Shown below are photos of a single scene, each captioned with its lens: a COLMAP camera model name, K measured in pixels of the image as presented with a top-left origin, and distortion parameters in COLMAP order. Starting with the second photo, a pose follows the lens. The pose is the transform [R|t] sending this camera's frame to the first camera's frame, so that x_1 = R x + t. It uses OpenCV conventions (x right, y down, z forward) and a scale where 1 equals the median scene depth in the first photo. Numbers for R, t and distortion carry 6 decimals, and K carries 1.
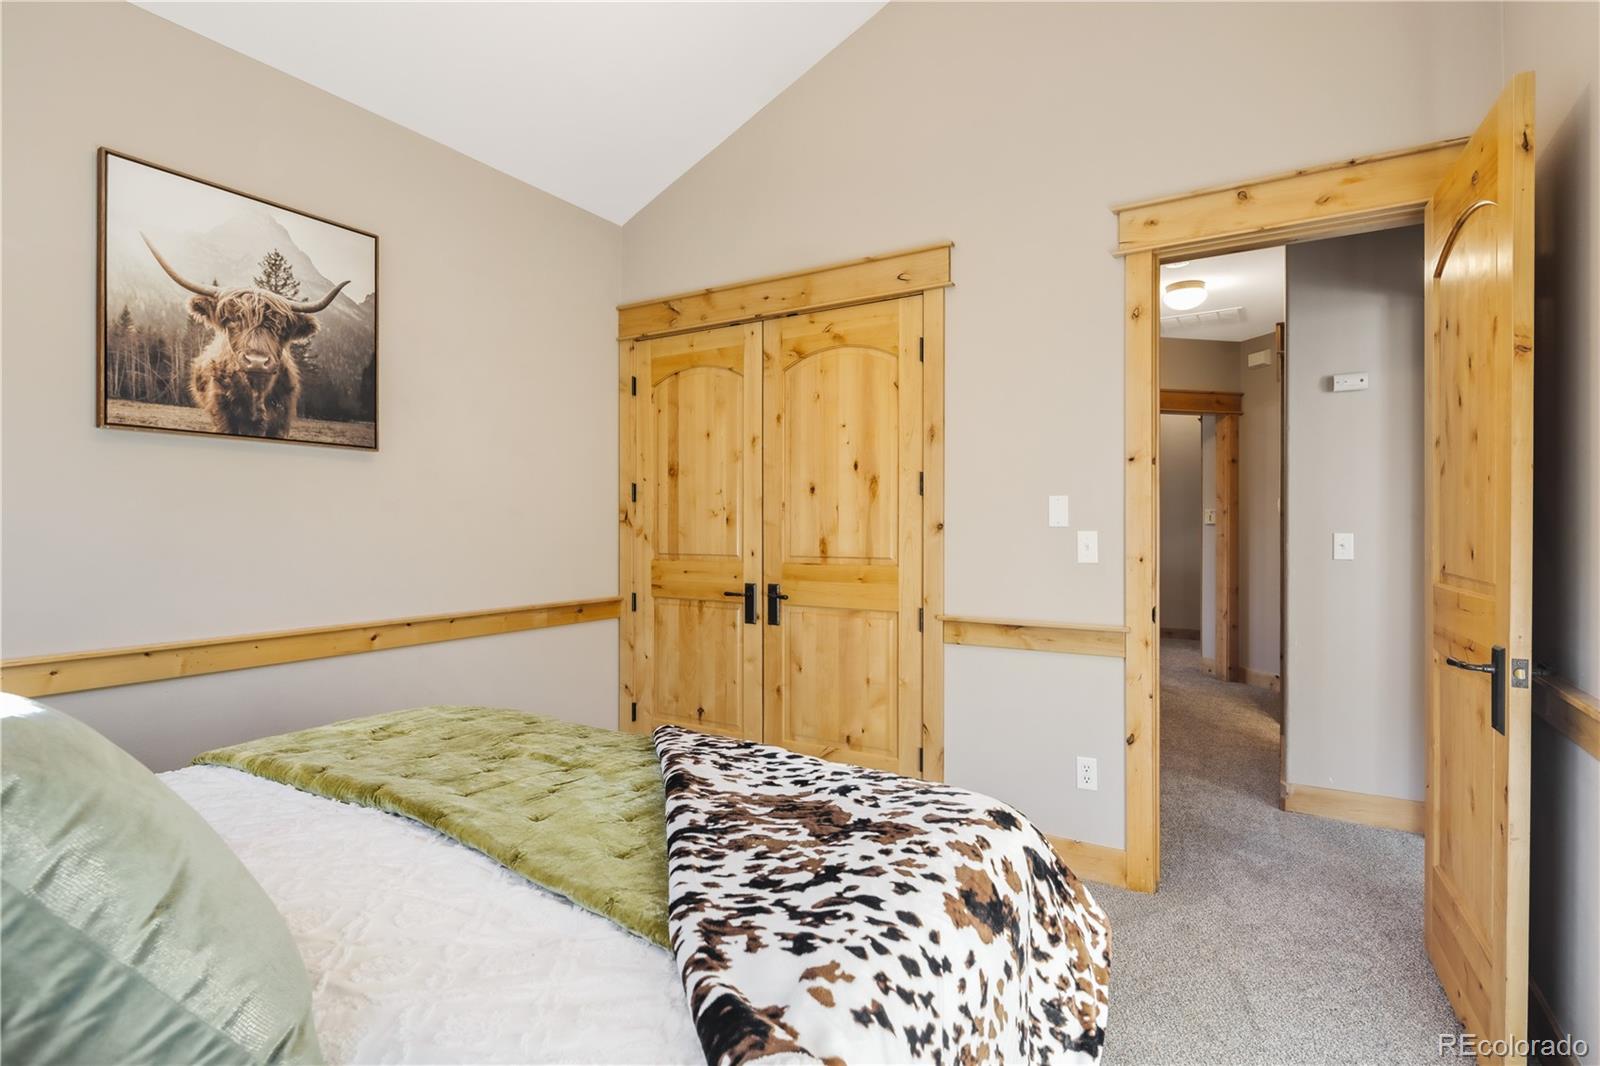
lens RADIAL K [[784.5, 0, 799.5], [0, 784.5, 536.1], [0, 0, 1]] dist [0.005644, -0.005744]
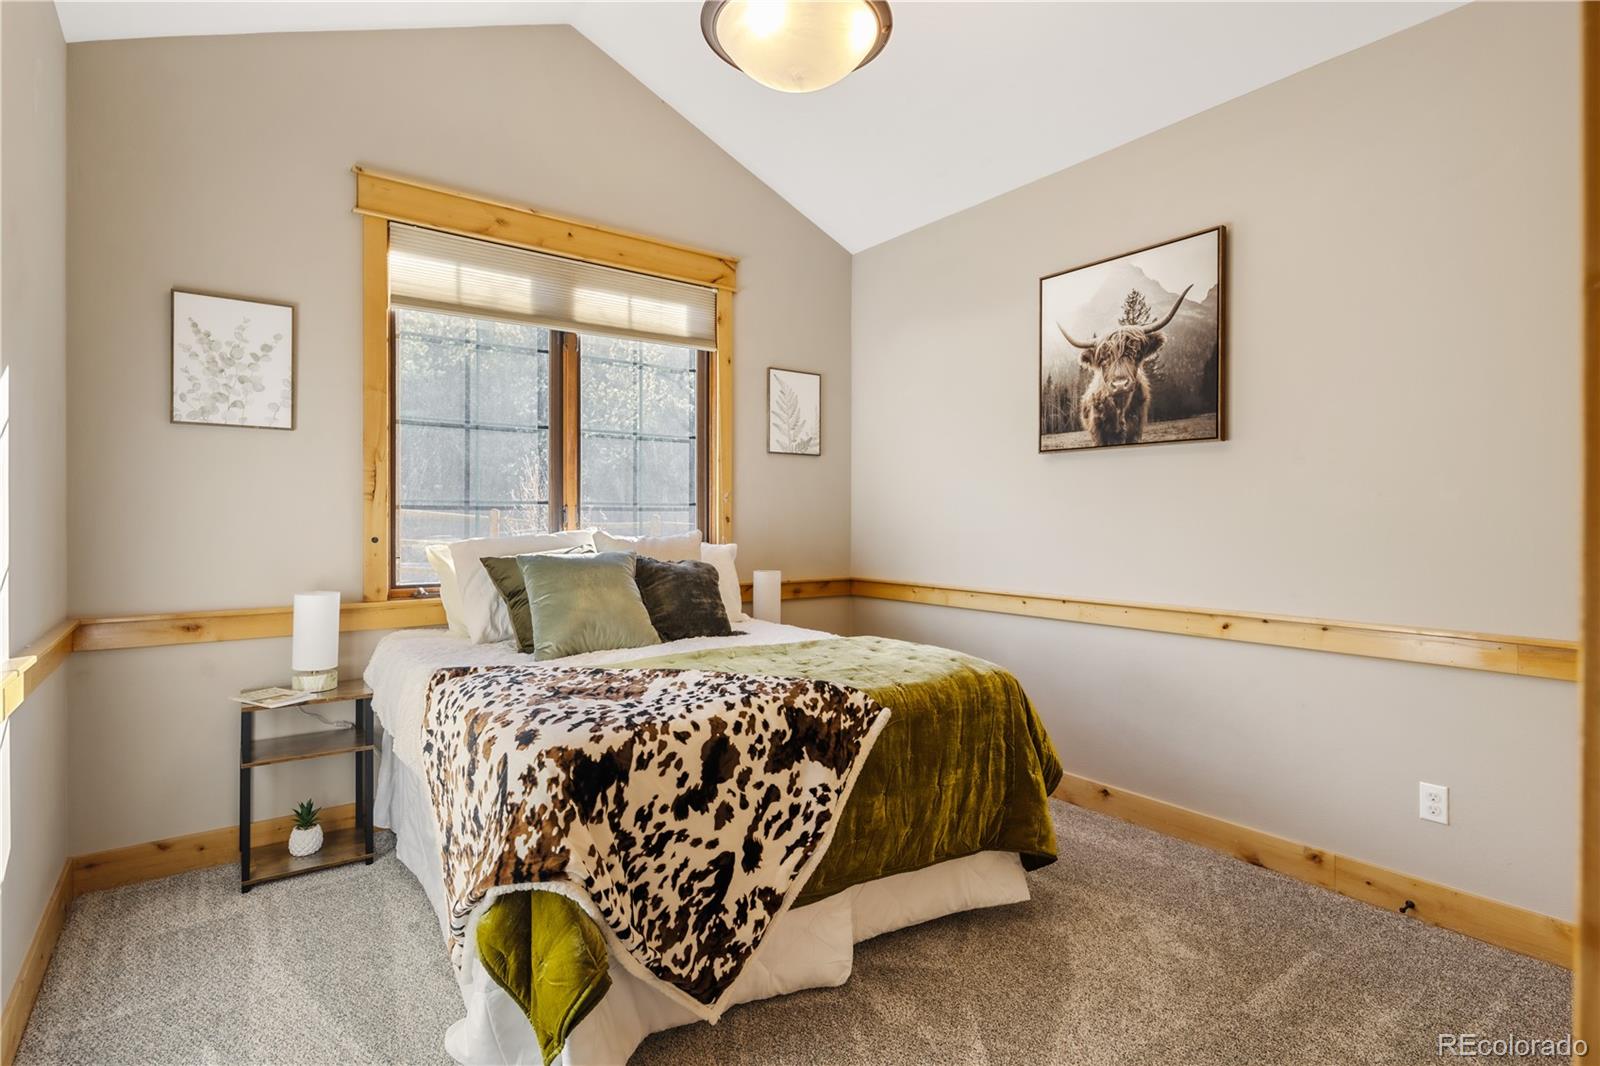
lens RADIAL K [[784.5, 0, 830.6], [0, 784.5, 510.9], [0, 0, 1]] dist [0.005644, -0.005744]
pose [[-0.337010, -0.002429, -0.941498, 0.645622], [-0.003053, 0.999994, -0.001488, -0.016826], [0.941496, 0.002373, -0.337016, 0.976778]]
